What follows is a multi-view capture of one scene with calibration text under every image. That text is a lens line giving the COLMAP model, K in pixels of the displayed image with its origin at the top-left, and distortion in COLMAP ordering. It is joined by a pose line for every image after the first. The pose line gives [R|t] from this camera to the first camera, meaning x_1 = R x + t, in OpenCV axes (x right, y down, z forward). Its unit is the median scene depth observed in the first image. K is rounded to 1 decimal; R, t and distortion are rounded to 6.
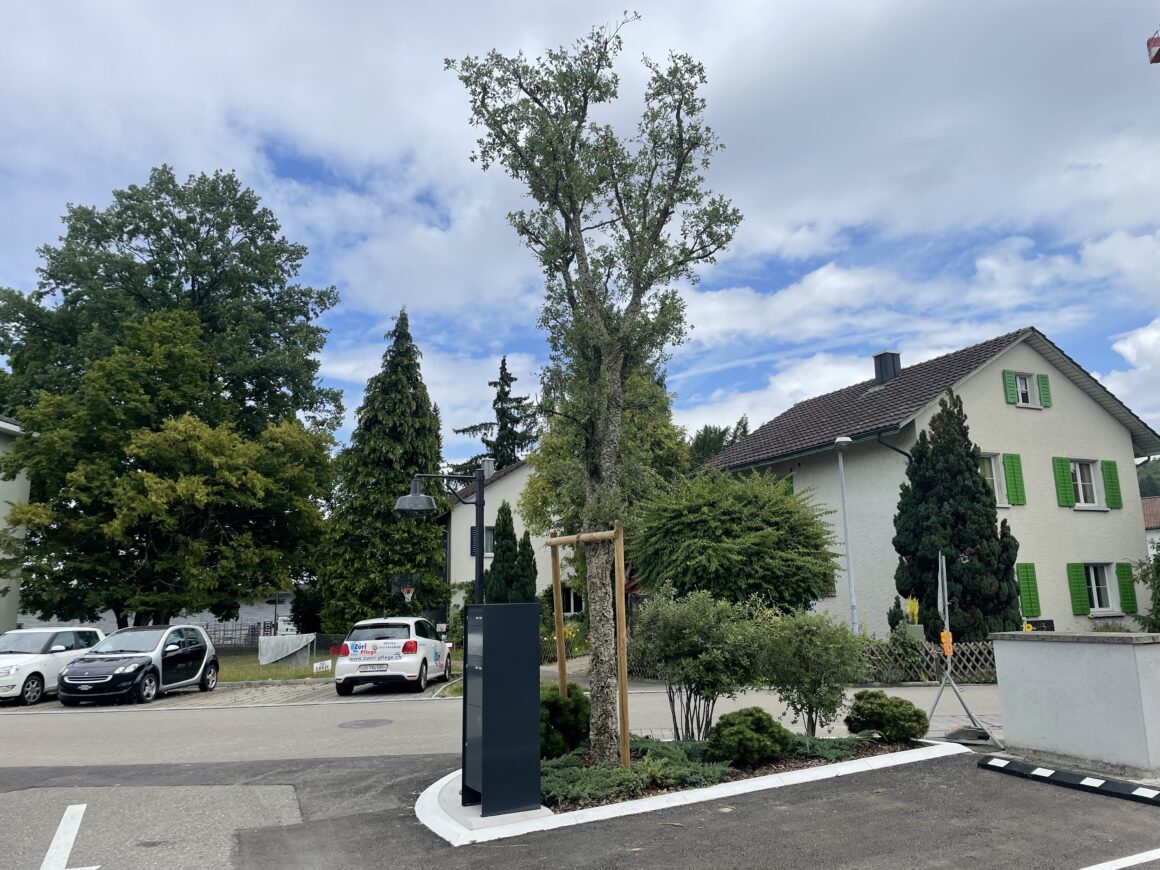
lens RADIAL K [[860.4, 0, 580.0], [0, 860.4, 435.0], [0, 0, 1]] dist [-0.004753, -0.003895]
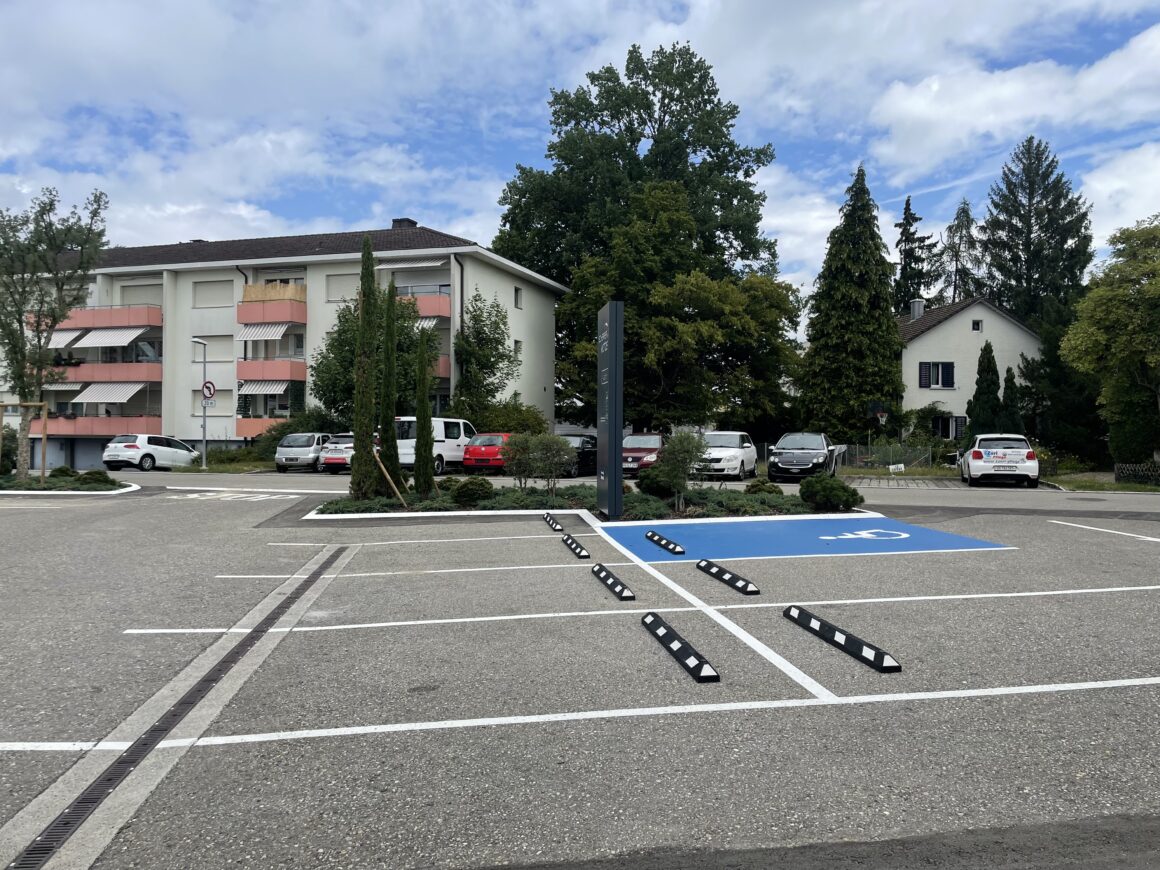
lens RADIAL K [[835.3, 0, 580.0], [0, 835.3, 435.0], [0, 0, 1]] dist [0.063592, -0.000785]
pose [[0.948057, 0.039675, -0.315617, -0.215123], [0.024077, 0.980396, 0.195563, -0.030978], [0.317188, -0.193004, 0.928516, -0.223374]]
